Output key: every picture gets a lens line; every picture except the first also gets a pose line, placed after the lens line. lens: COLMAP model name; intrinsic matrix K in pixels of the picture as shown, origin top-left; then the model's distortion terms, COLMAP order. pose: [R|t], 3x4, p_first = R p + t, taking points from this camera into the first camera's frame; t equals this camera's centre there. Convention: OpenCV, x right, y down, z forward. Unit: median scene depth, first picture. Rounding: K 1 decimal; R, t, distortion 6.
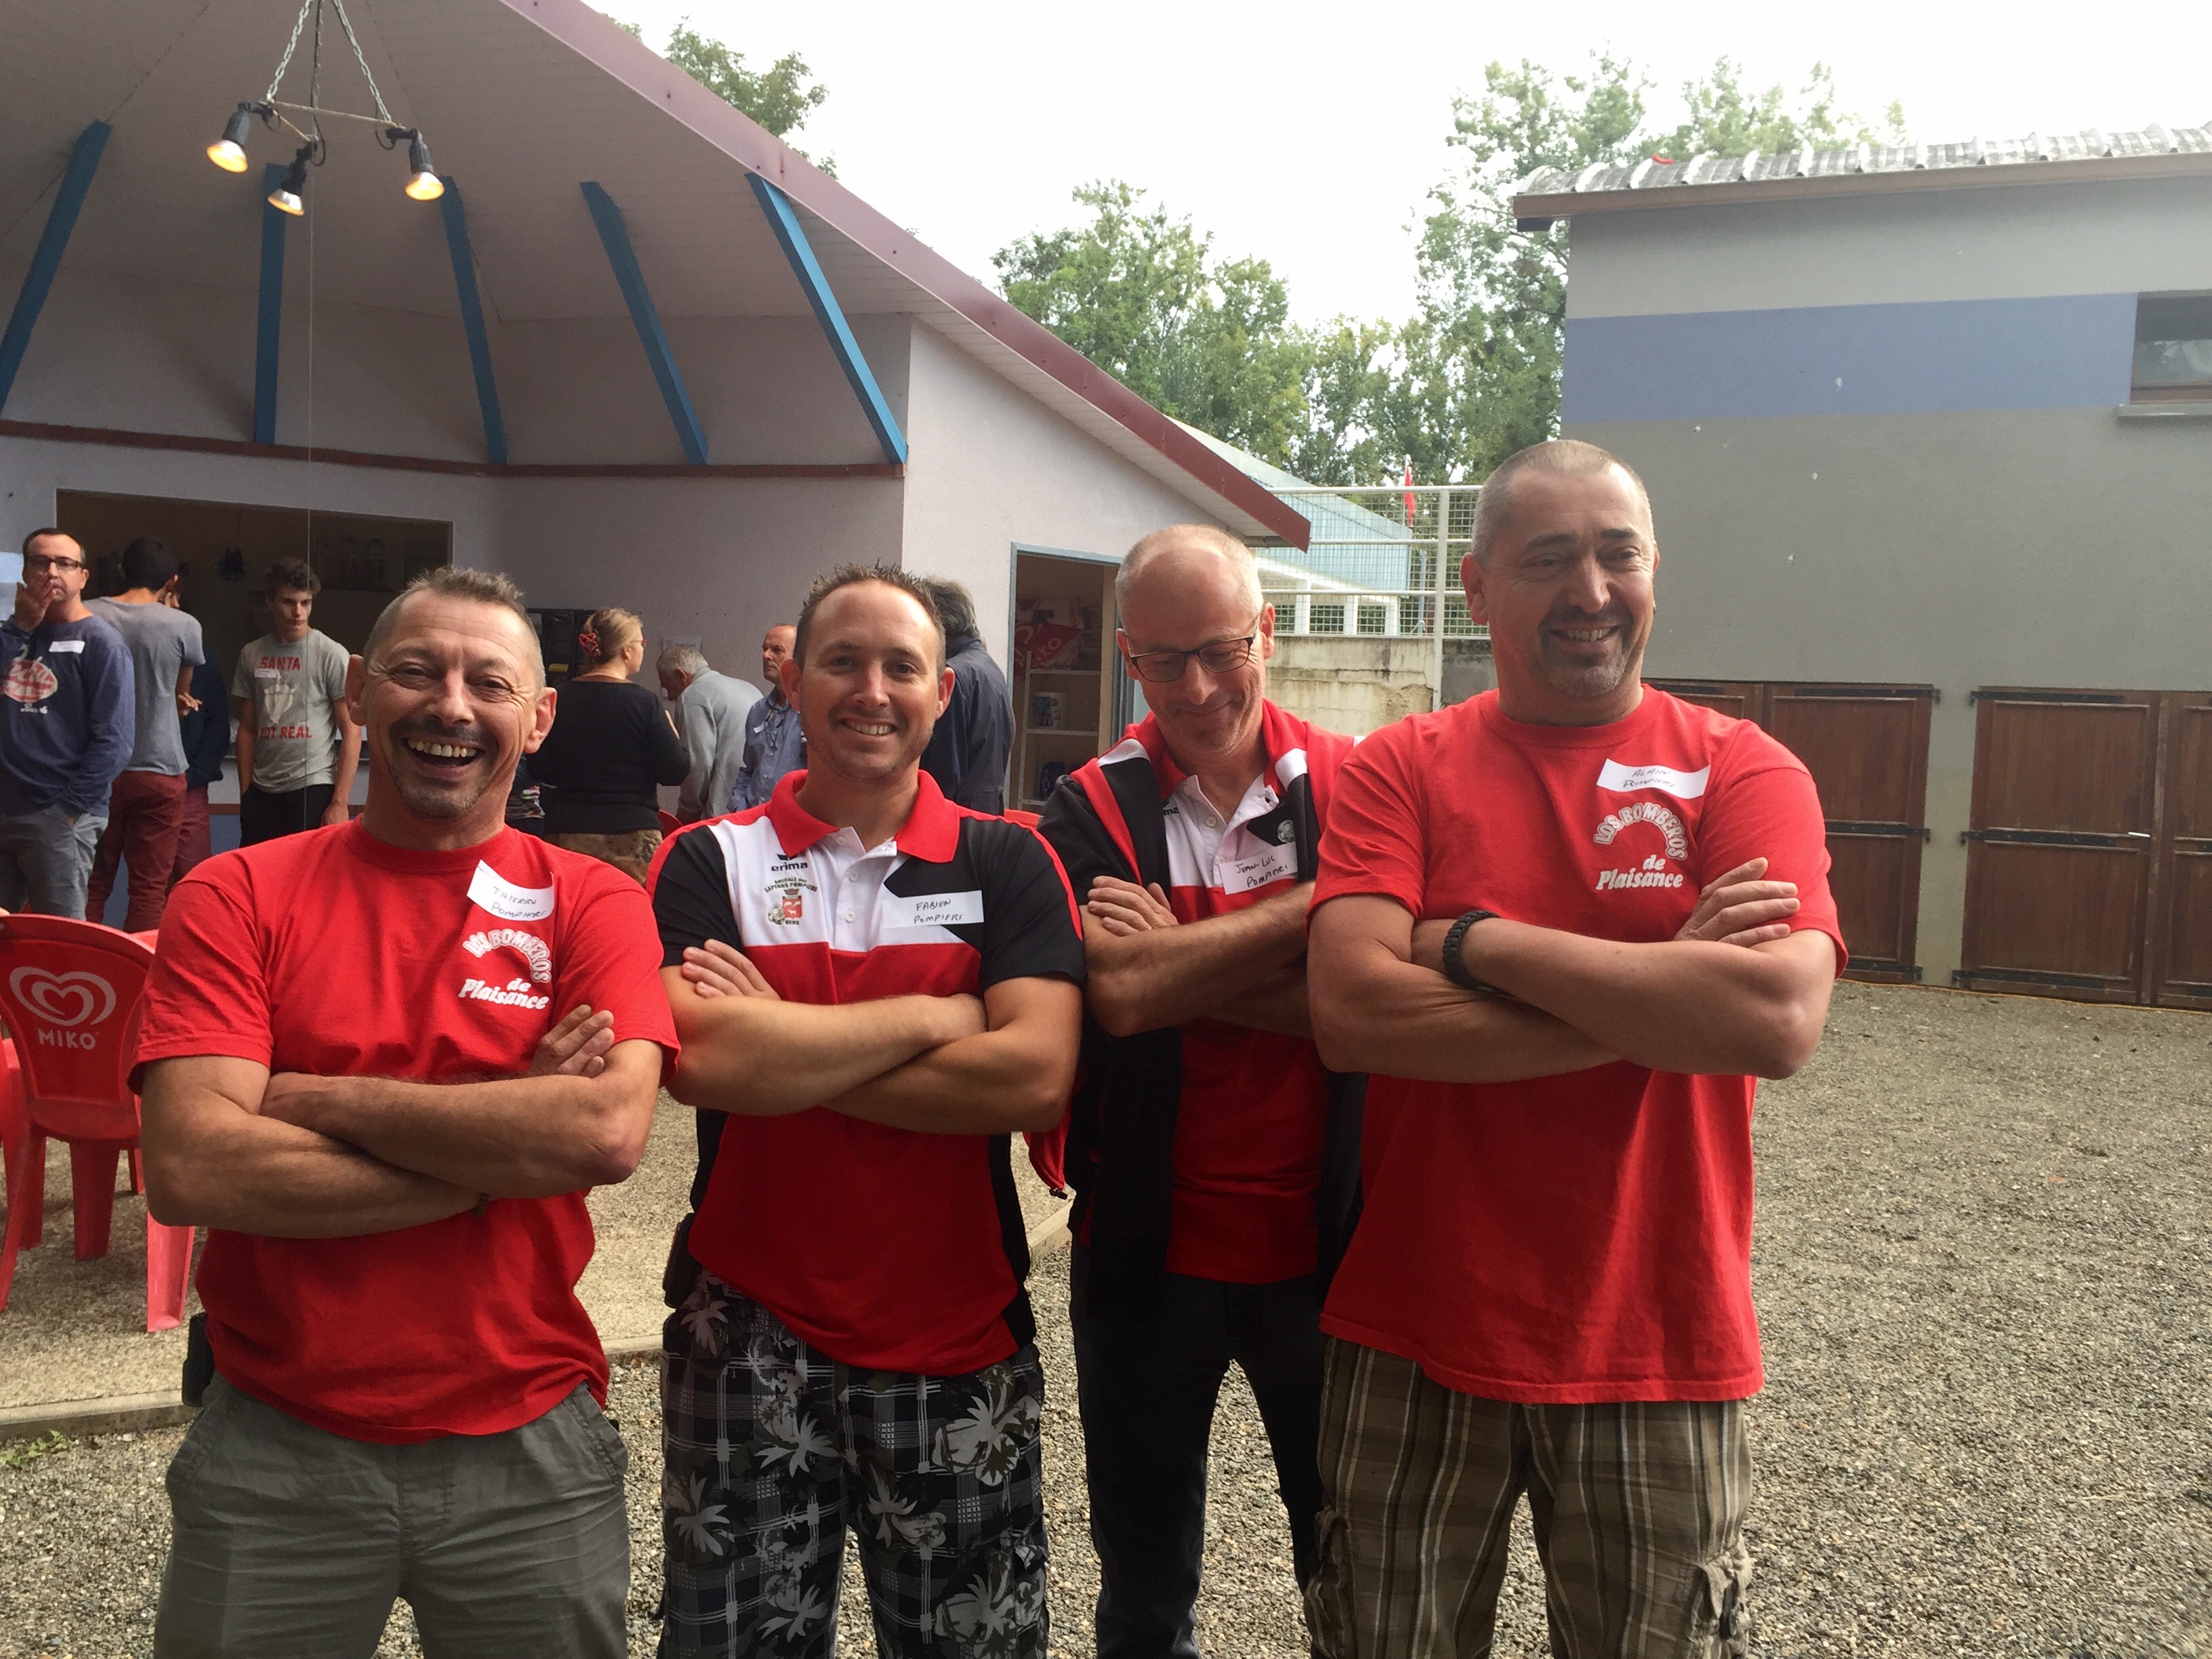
lens RADIAL K [[1951.5, 0, 1106.0], [0, 1951.5, 829.5], [0, 0, 1]] dist [0.013730, 0.002081]
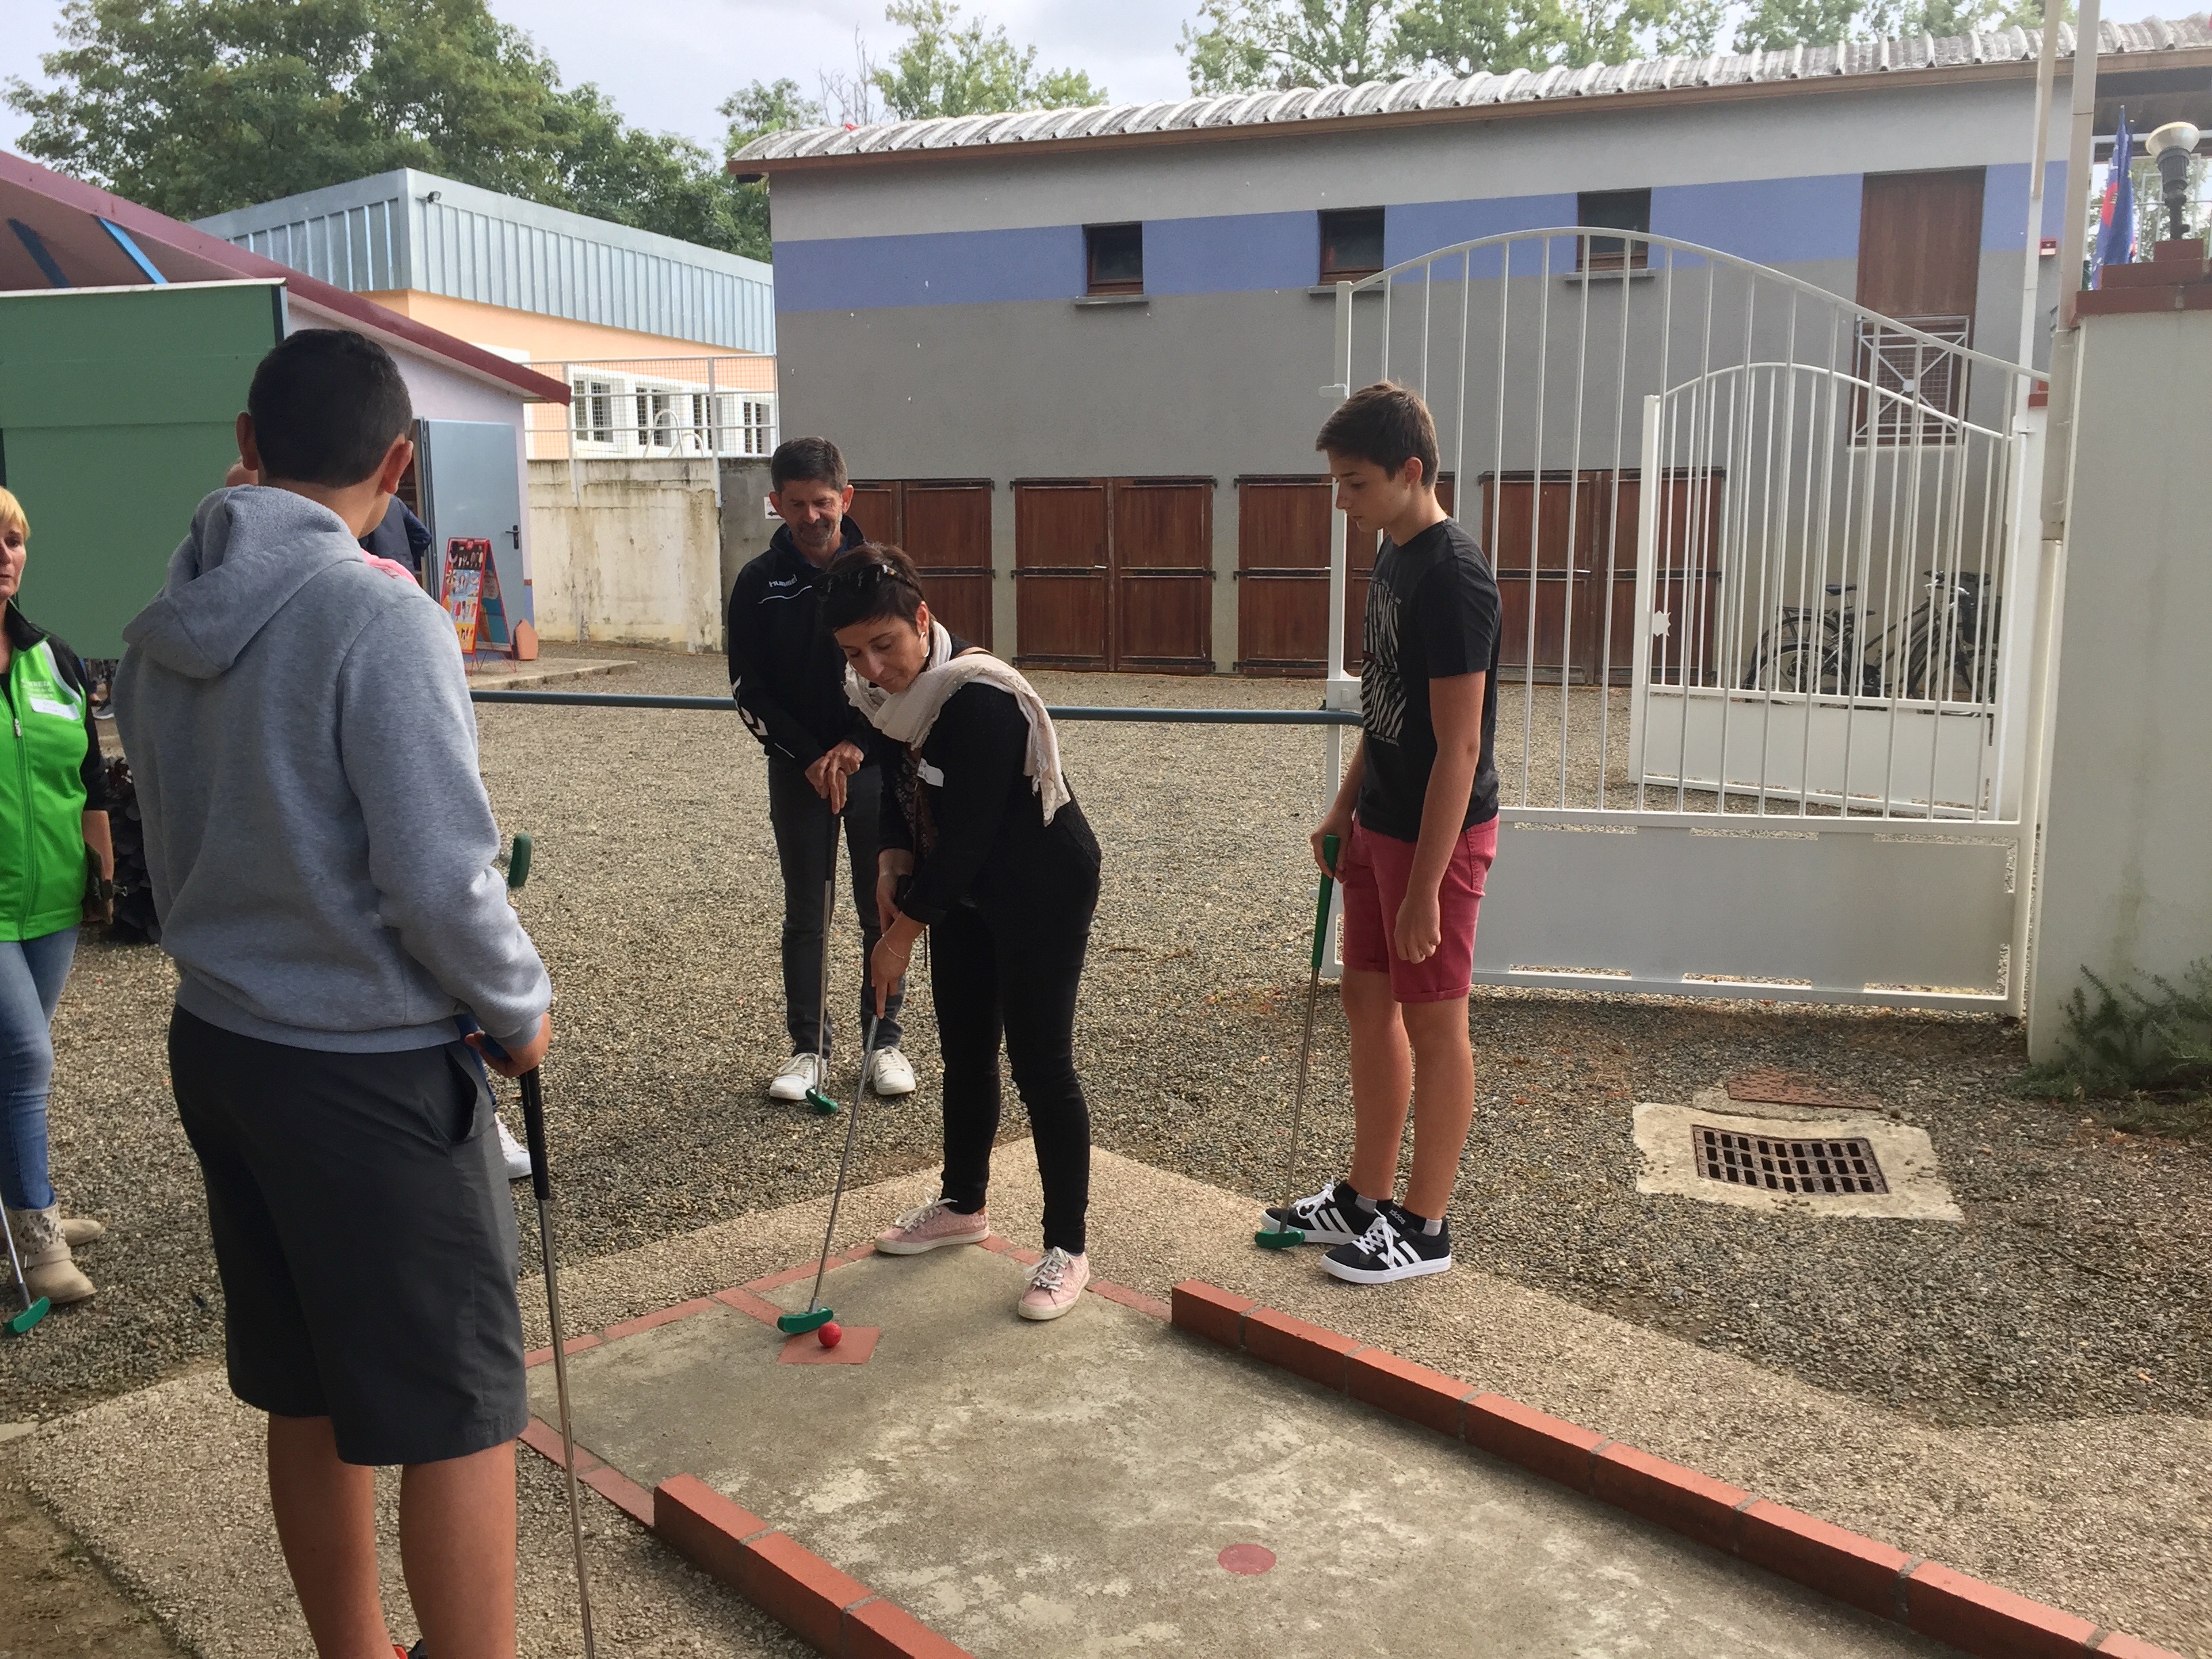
lens RADIAL K [[1951.5, 0, 1106.0], [0, 1951.5, 829.5], [0, 0, 1]] dist [0.013730, 0.002081]
pose [[0.998194, -0.042480, 0.042487, 0.391499], [0.038391, 0.994943, 0.092816, 0.059852], [-0.046215, -0.091018, 0.994776, -0.546224]]
